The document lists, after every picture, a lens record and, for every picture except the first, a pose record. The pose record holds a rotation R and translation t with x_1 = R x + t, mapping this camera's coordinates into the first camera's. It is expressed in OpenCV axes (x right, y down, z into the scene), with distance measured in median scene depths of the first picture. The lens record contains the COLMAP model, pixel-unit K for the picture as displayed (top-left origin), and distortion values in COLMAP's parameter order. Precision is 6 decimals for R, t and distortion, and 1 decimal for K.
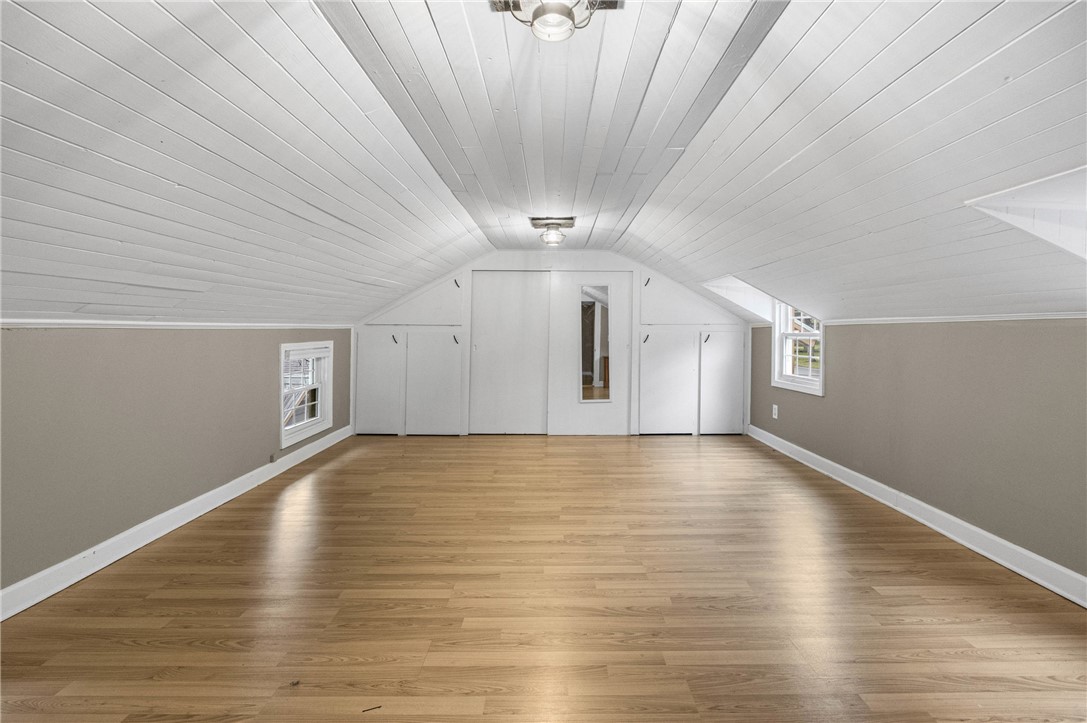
lens RADIAL K [[449.4, 0, 547.9], [0, 449.4, 329.6], [0, 0, 1]] dist [-0.002373, 0.000150]
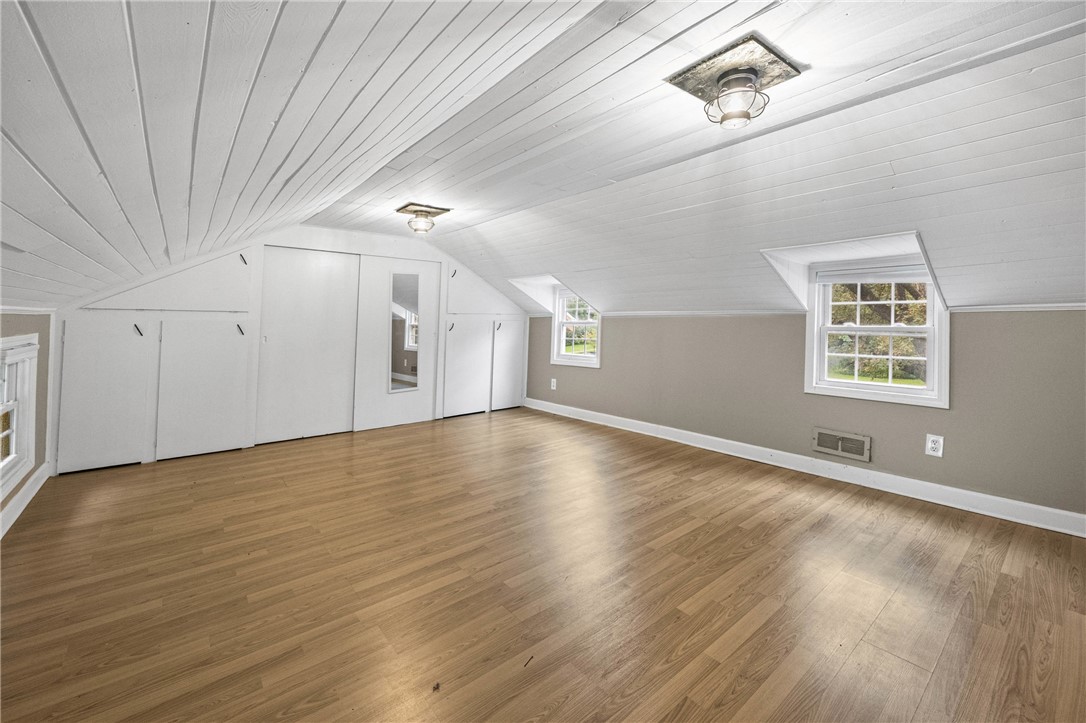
lens RADIAL K [[456.7, 0, 536.5], [0, 456.7, 329.0], [0, 0, 1]] dist [0.000227, 0.000342]
pose [[0.769673, -0.008311, 0.638384, -0.409656], [-0.005582, 0.999789, 0.019746, 0.002825], [-0.638414, -0.018761, 0.769465, 0.052335]]
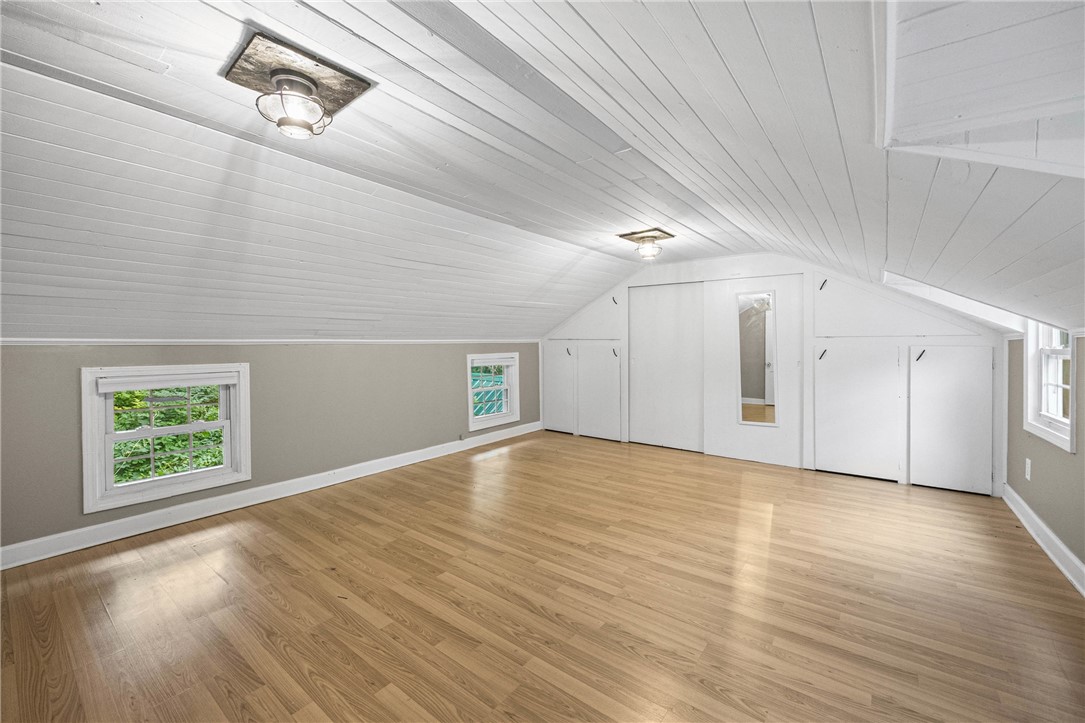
lens RADIAL K [[432.5, 0, 551.4], [0, 432.5, 347.0], [0, 0, 1]] dist [-0.003354, 0.000017]
pose [[0.796270, 0.002929, -0.604934, 0.390499], [0.004242, 0.999937, 0.010426, -0.003451], [0.604926, -0.010868, 0.796207, 0.104416]]
